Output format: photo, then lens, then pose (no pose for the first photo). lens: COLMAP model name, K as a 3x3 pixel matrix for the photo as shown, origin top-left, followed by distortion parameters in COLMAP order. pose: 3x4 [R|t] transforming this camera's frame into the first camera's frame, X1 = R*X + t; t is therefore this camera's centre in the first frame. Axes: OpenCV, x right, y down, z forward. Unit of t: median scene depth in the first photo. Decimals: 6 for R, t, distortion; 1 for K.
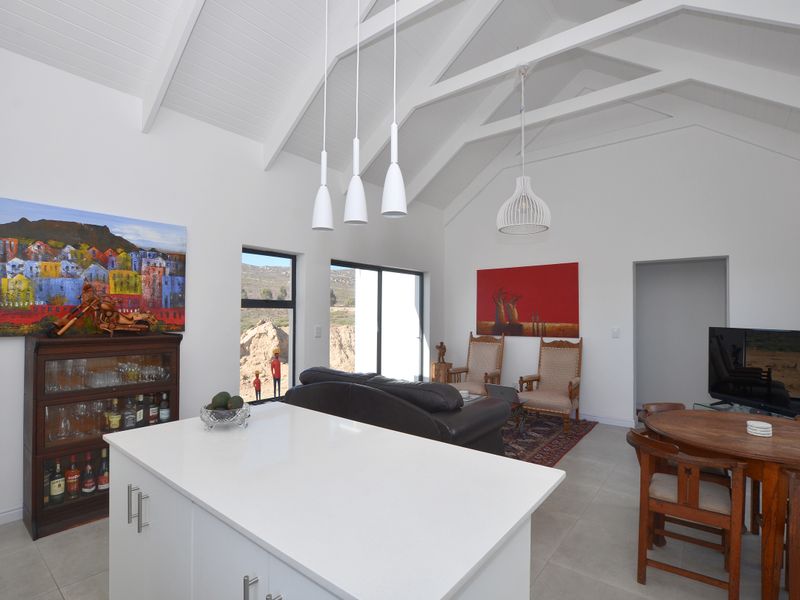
lens RADIAL K [[401.7, 0, 400.0], [0, 401.7, 300.0], [0, 0, 1]] dist [-0.033073, 0.000219]
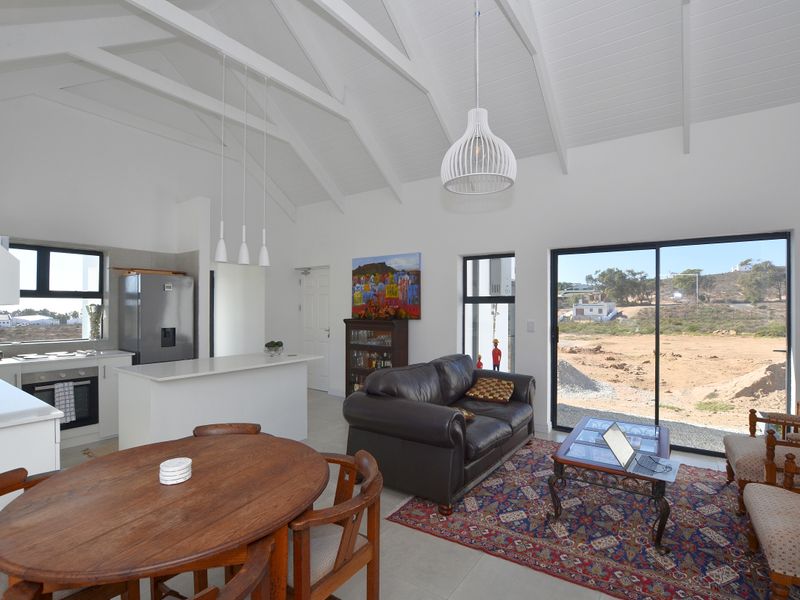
lens RADIAL K [[401.7, 0, 400.0], [0, 401.7, 300.0], [0, 0, 1]] dist [-0.033073, 0.000219]
pose [[0.057149, -0.019176, -0.998182, 1.114195], [0.032409, 0.999324, -0.017343, 0.029013], [0.997840, -0.031359, 0.057731, 0.904787]]
